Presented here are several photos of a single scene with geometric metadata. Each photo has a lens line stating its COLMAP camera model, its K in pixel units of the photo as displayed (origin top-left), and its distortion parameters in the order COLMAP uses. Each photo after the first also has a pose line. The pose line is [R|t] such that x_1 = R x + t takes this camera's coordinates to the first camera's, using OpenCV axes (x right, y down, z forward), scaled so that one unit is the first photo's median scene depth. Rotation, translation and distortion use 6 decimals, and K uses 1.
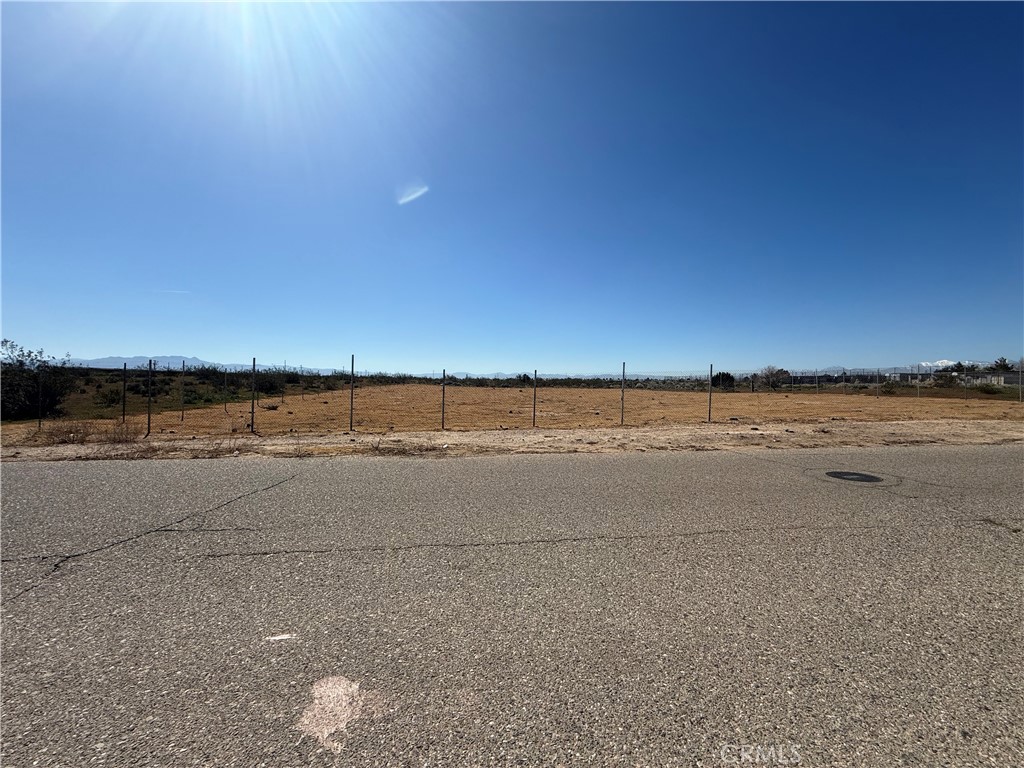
lens RADIAL K [[413.5, 0, 506.7], [0, 413.5, 379.1], [0, 0, 1]] dist [0.001546, -0.000377]
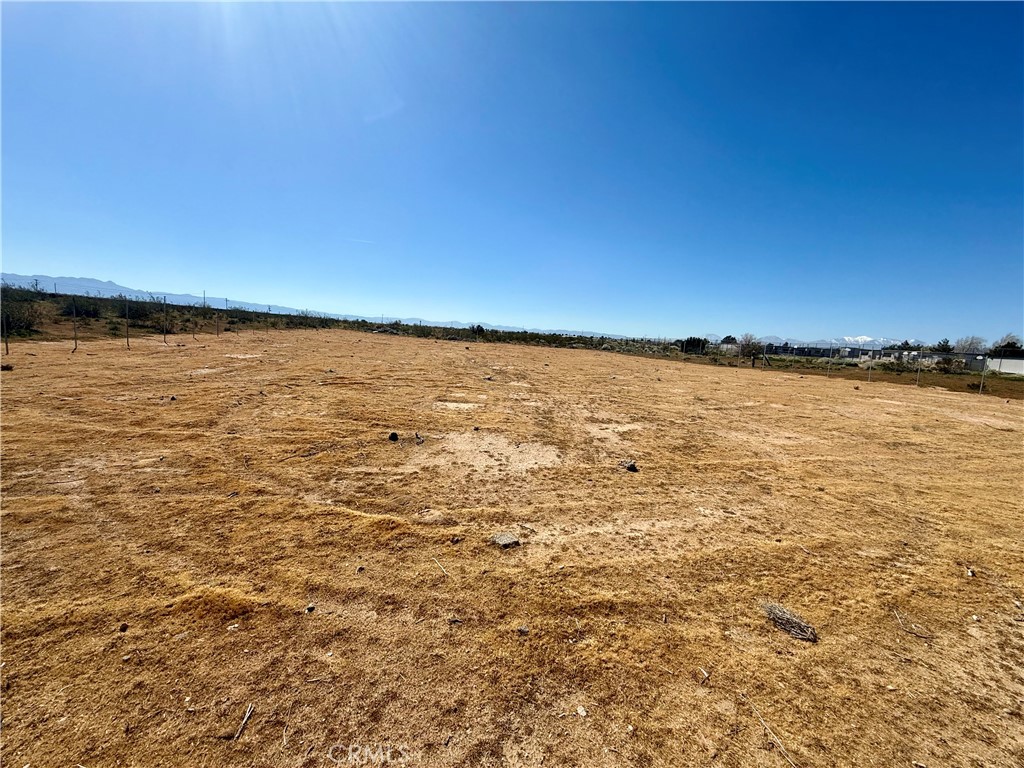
lens RADIAL K [[413.5, 0, 508.3], [0, 413.5, 387.8], [0, 0, 1]] dist [0.001546, -0.000377]
pose [[0.992111, 0.047058, 0.116197, 0.012557], [-0.062716, 0.988857, 0.135010, -0.003239], [-0.108549, -0.141232, 0.984007, 0.118076]]
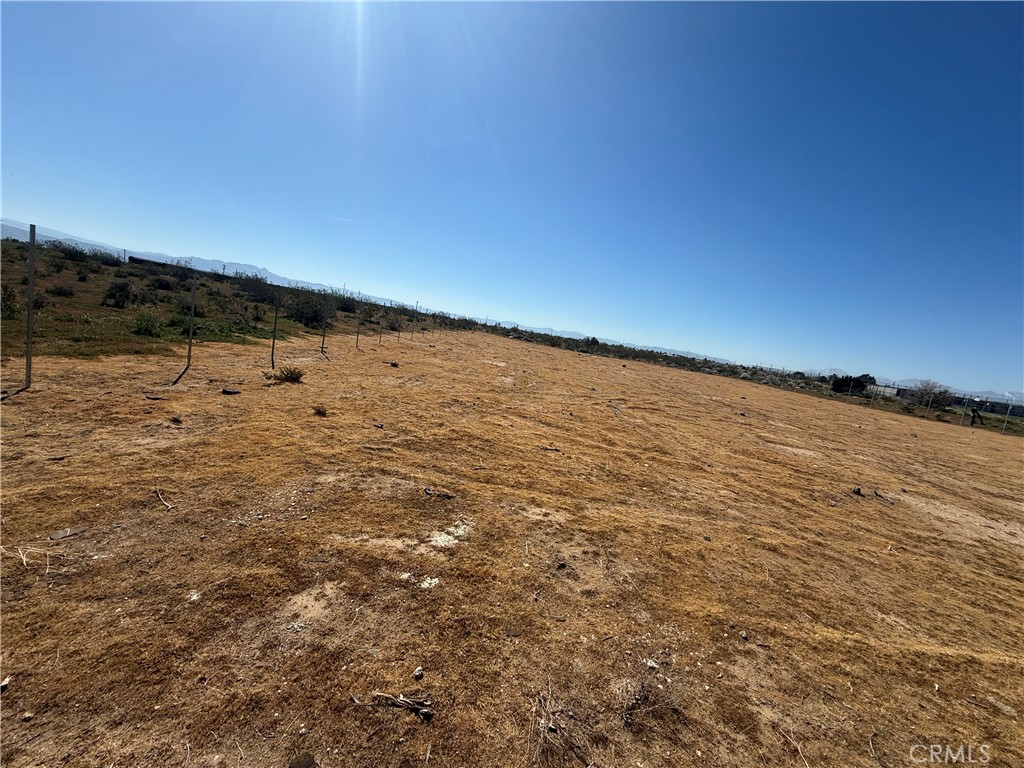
lens RADIAL K [[413.5, 0, 507.1], [0, 413.5, 381.1], [0, 0, 1]] dist [0.001546, -0.000377]
pose [[0.981195, 0.168025, -0.094990, -0.054817], [-0.155655, 0.979825, 0.125353, -0.003127], [0.114136, -0.108211, 0.987554, 0.109465]]
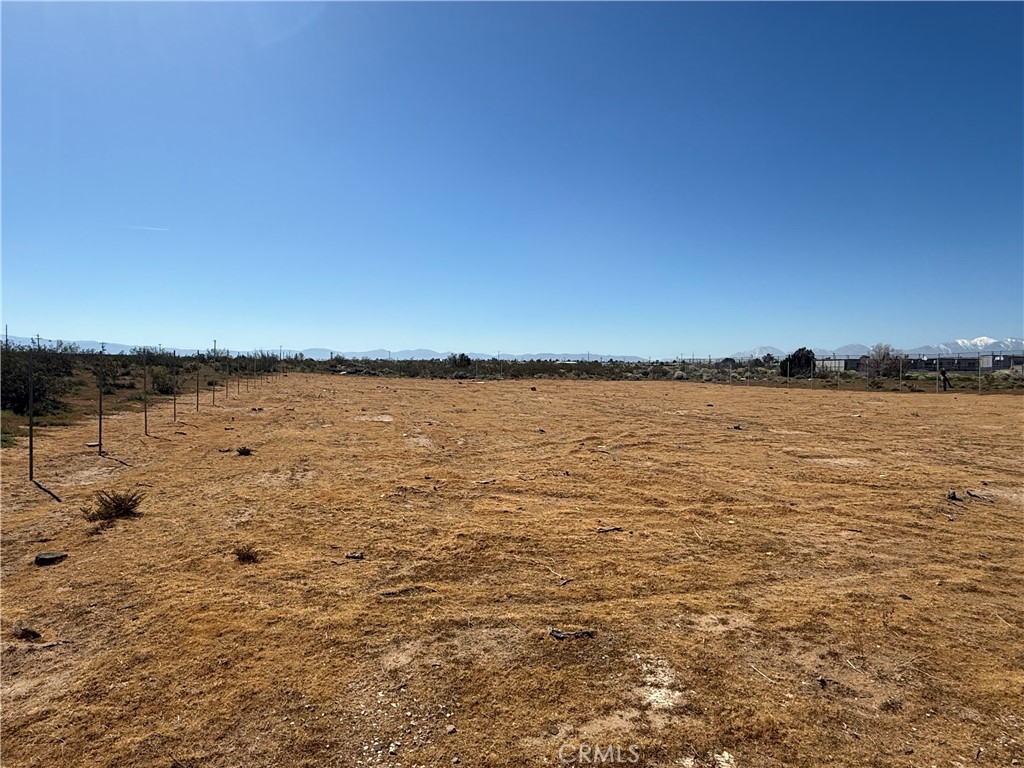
lens RADIAL K [[640.5, 0, 507.7], [0, 640.5, 381.4], [0, 0, 1]] dist [-0.000324, 0.003183]
pose [[0.984168, -0.001765, 0.177227, -0.075743], [-0.004058, 0.999464, 0.032491, -0.003501], [-0.177190, -0.032696, 0.983633, 0.108809]]
